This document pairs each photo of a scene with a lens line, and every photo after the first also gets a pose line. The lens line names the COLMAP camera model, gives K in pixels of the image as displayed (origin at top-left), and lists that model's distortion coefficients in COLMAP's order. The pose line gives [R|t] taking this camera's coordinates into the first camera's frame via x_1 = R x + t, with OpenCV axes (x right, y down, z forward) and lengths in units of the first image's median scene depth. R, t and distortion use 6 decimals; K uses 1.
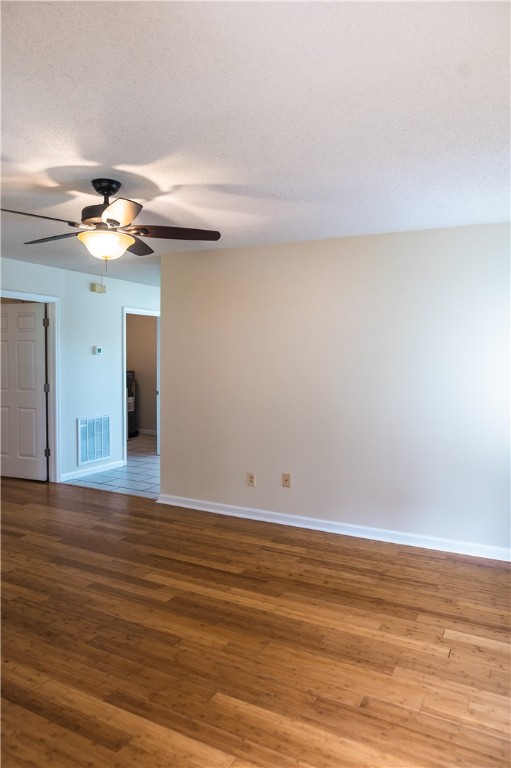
lens RADIAL K [[530.1, 0, 253.1], [0, 530.1, 393.1], [0, 0, 1]] dist [-0.056535, 0.047427]
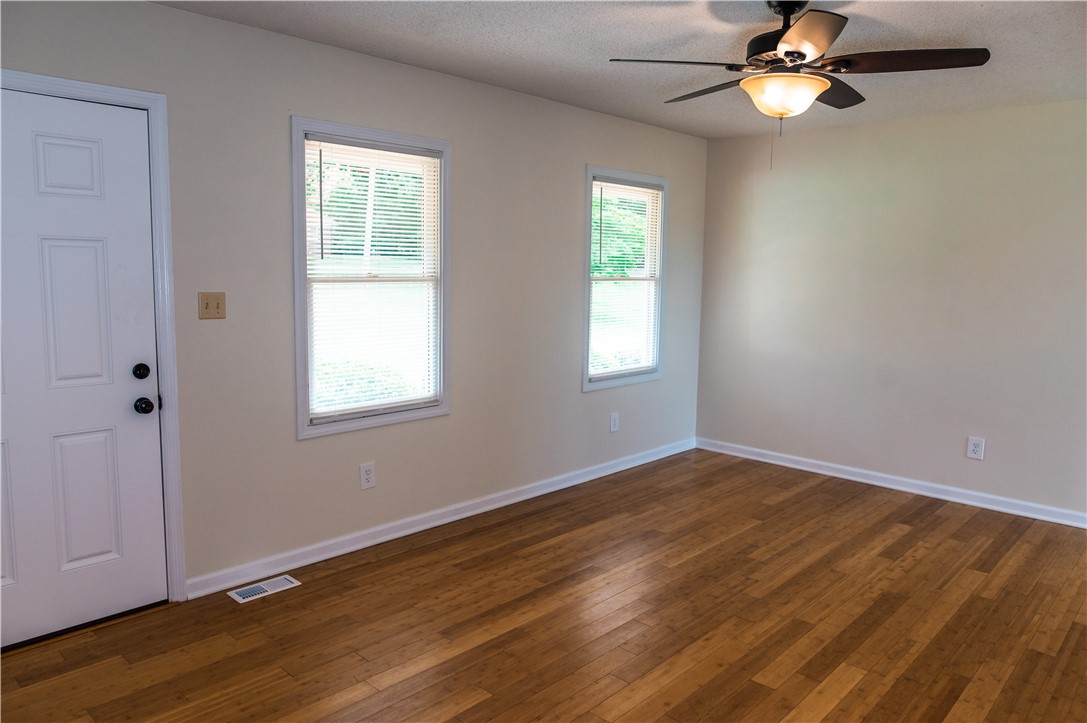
lens RADIAL K [[751.6, 0, 546.4], [0, 751.6, 361.9], [0, 0, 1]] dist [-0.055093, 0.048356]
pose [[-0.274629, 0.103221, -0.955994, 0.583825], [-0.084314, 0.987807, 0.130877, -0.044135], [0.957847, 0.116546, -0.262578, 0.833976]]
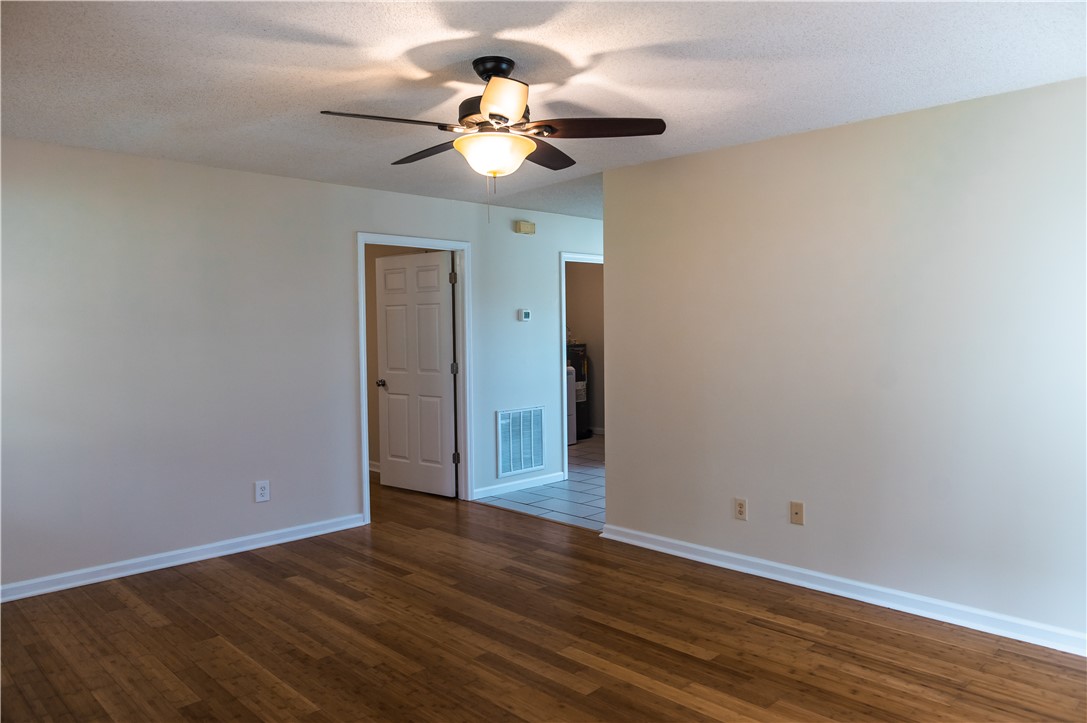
lens RADIAL K [[751.6, 0, 546.4], [0, 751.6, 361.9], [0, 0, 1]] dist [-0.055093, 0.048356]
pose [[0.955083, -0.007741, -0.296237, 0.054978], [0.001884, 0.999797, -0.020050, 0.003857], [0.296332, 0.018591, 0.954904, 0.086615]]
